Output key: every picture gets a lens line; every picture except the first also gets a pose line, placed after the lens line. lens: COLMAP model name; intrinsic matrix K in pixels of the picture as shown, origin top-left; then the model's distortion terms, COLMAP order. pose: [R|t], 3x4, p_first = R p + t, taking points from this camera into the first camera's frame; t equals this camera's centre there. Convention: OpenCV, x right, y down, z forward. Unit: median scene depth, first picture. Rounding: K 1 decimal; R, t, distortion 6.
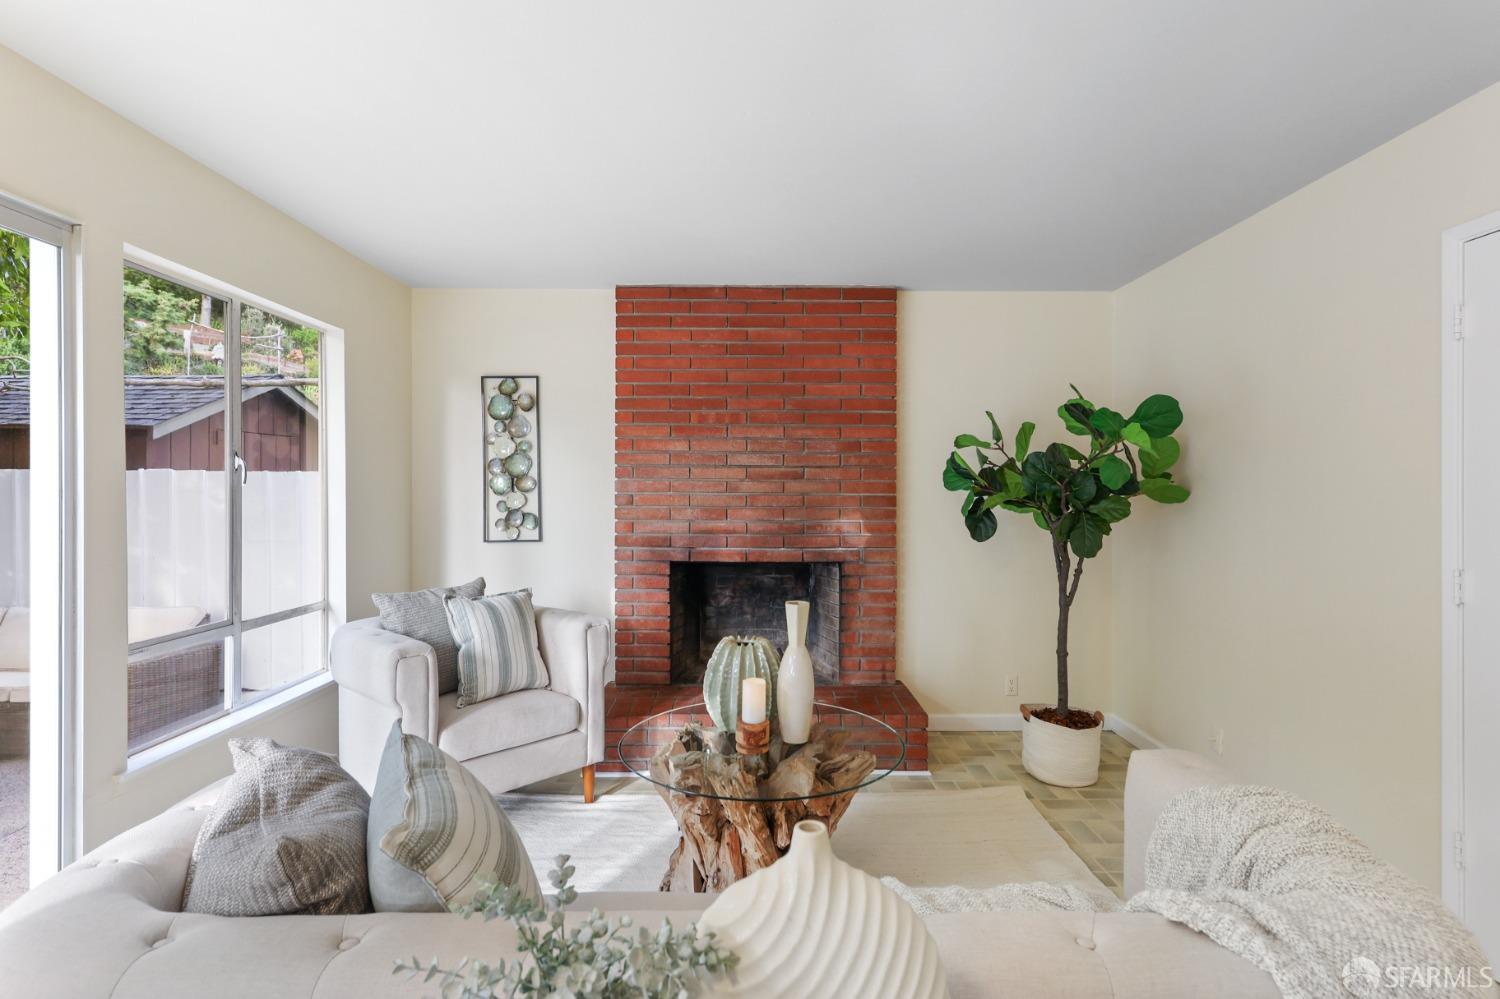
lens RADIAL K [[736.4, 0, 750.6], [0, 736.4, 495.3], [0, 0, 1]] dist [0.002122, 0.002400]
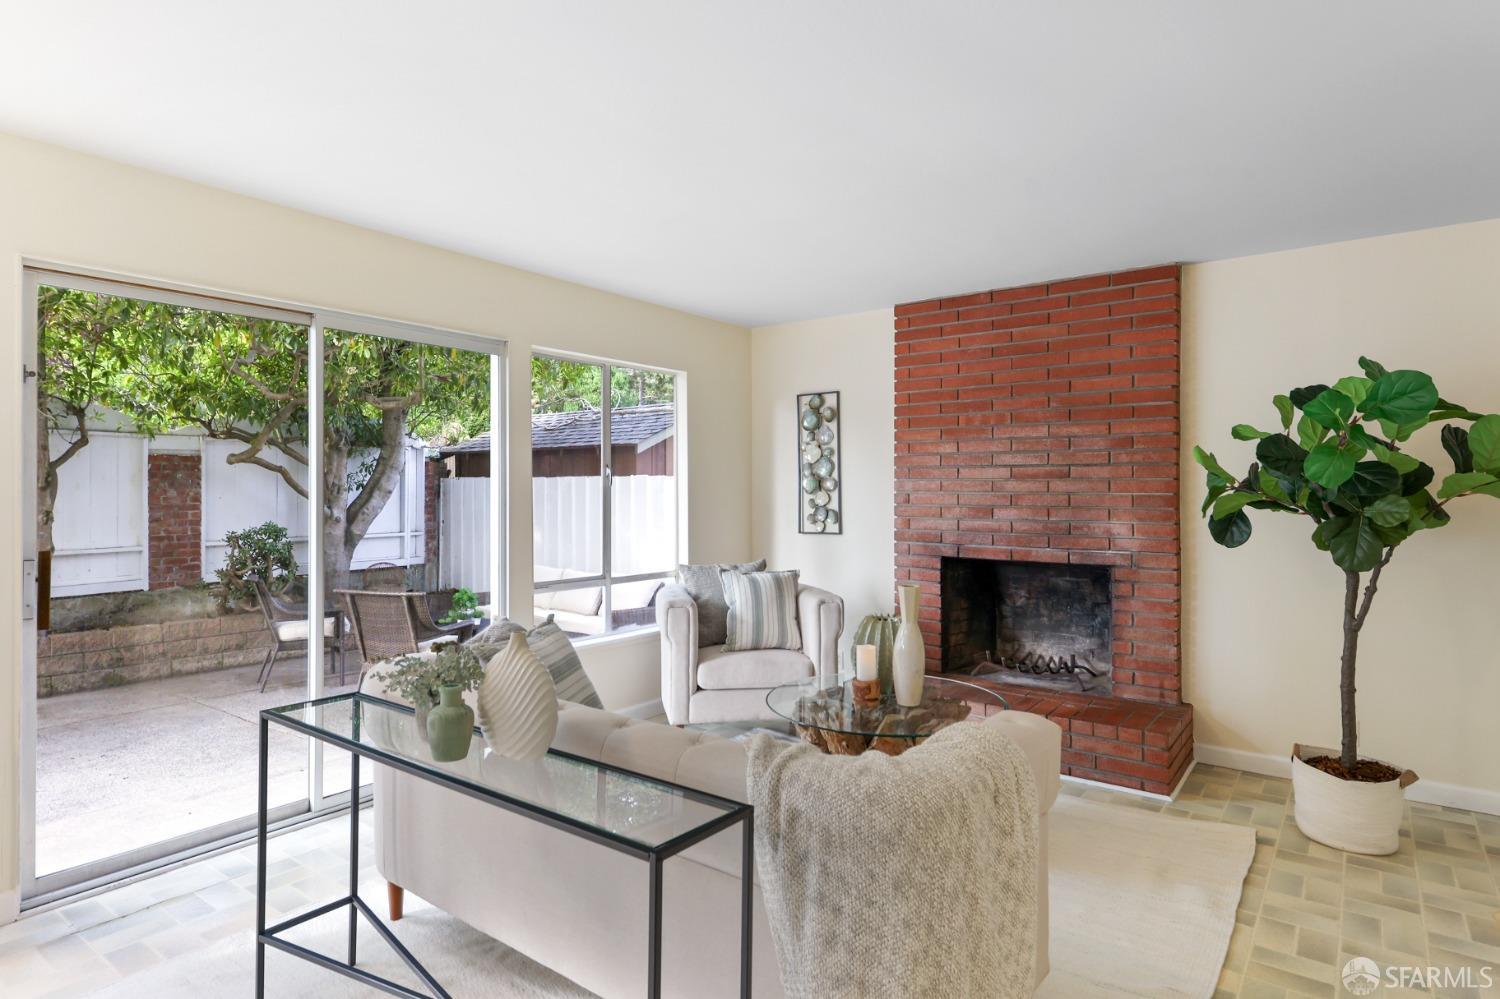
lens RADIAL K [[819.9, 0, 751.8], [0, 819.9, 494.3], [0, 0, 1]] dist [0.002631, 0.001958]
pose [[0.796625, 0.001987, -0.604471, 0.390927], [-0.003534, 0.999993, -0.001370, 0.002340], [0.604464, 0.003228, 0.796626, -0.110787]]
